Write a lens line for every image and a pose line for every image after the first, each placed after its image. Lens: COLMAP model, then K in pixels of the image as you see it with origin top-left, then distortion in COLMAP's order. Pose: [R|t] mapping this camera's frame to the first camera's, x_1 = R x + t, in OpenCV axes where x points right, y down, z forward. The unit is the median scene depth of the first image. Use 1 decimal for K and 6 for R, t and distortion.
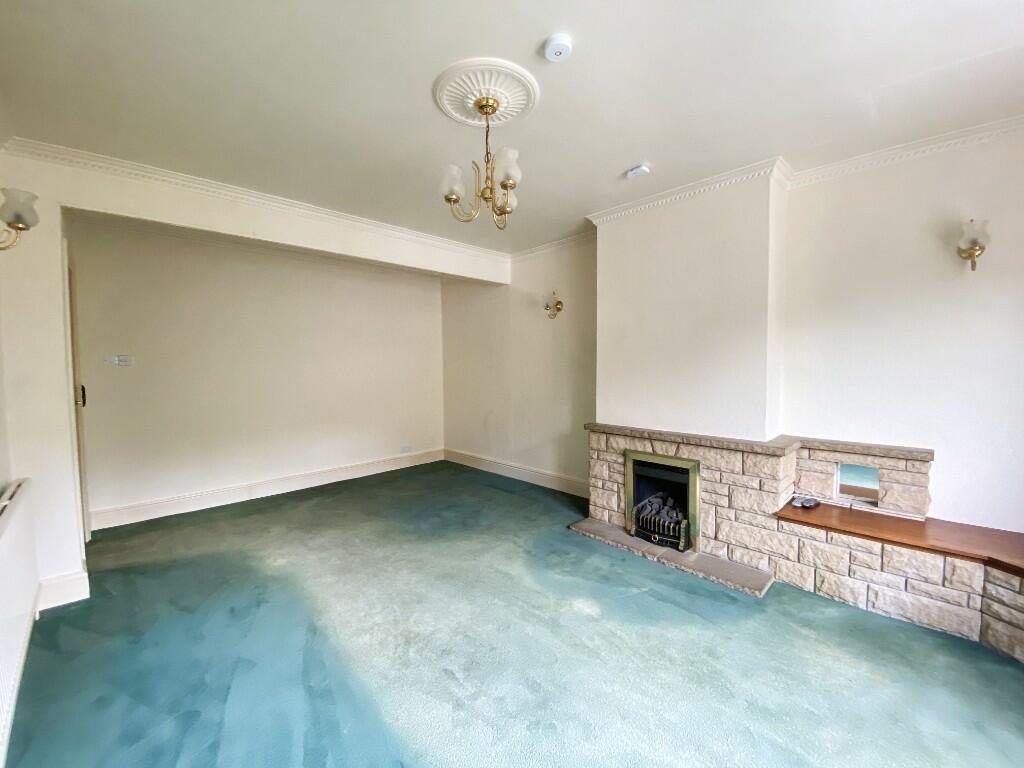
lens RADIAL K [[415.4, 0, 512.0], [0, 415.4, 384.0], [0, 0, 1]] dist [0.001540, -0.016576]
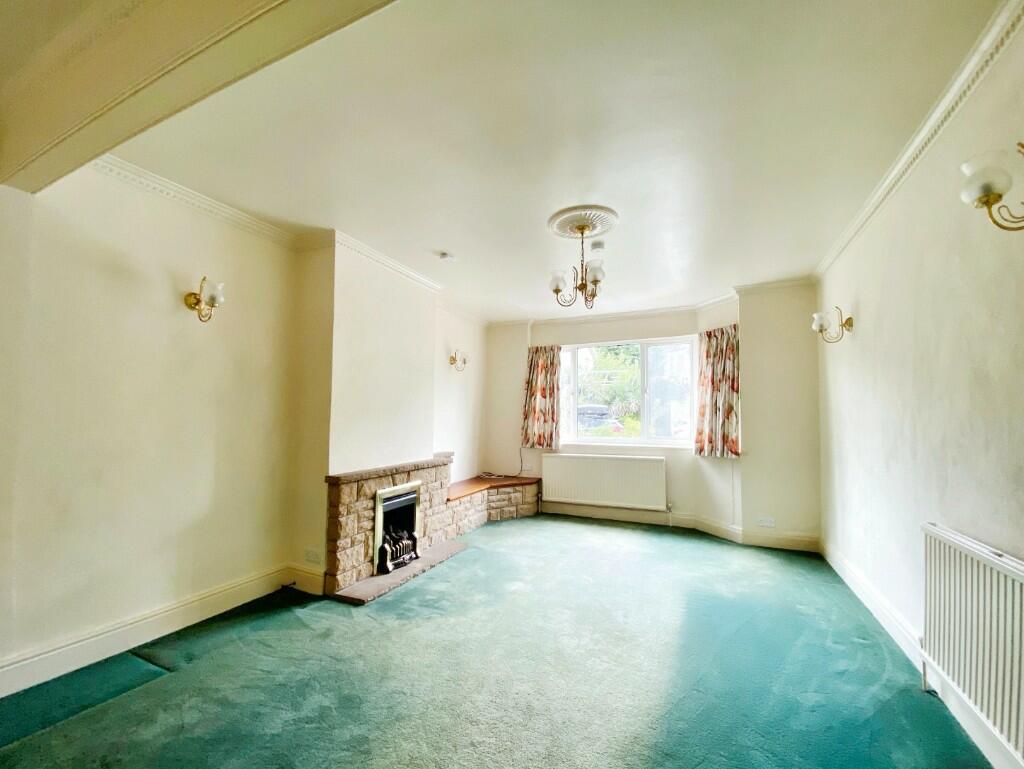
lens RADIAL K [[423.7, 0, 505.3], [0, 423.7, 391.5], [0, 0, 1]] dist [0.002156, -0.012949]
pose [[-0.340144, 0.056466, 0.938676, -0.864080], [0.053635, 0.997736, -0.040583, -0.026844], [-0.938842, 0.036542, -0.342403, 1.121829]]
